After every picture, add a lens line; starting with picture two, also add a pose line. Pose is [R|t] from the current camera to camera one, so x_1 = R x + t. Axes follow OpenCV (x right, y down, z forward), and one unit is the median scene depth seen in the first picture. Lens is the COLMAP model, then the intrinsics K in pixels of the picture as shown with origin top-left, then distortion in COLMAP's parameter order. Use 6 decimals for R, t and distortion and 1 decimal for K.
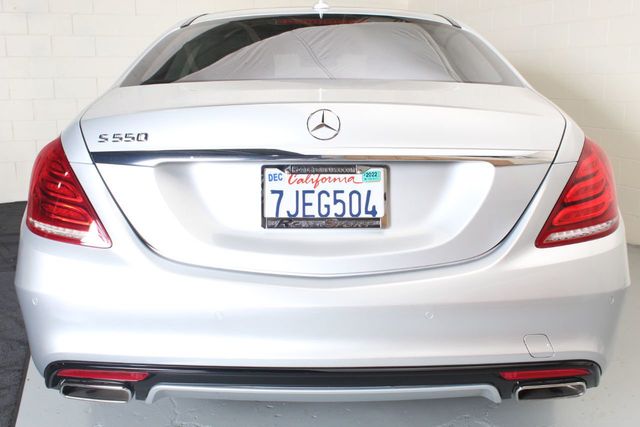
lens RADIAL K [[635.8, 0, 320.0], [0, 635.8, 213.5], [0, 0, 1]] dist [-0.094953, 0.026906]
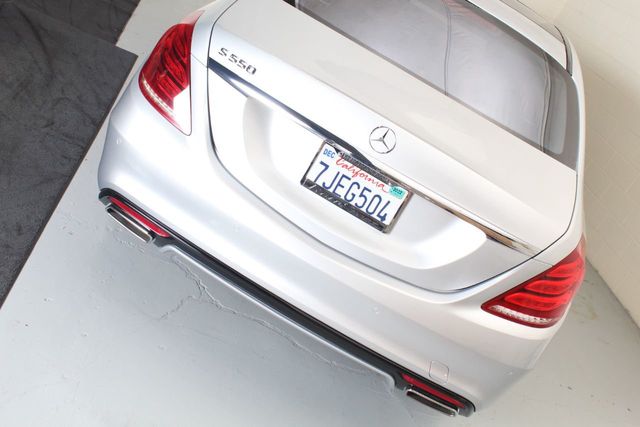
lens RADIAL K [[642.6, 0, 320.0], [0, 642.6, 213.5], [0, 0, 1]] dist [-0.090036, 0.018062]
pose [[0.860831, 0.508481, -0.020426, -0.000985], [-0.489005, 0.837636, 0.243392, -0.254461], [0.140870, -0.199531, 0.969713, -0.234508]]
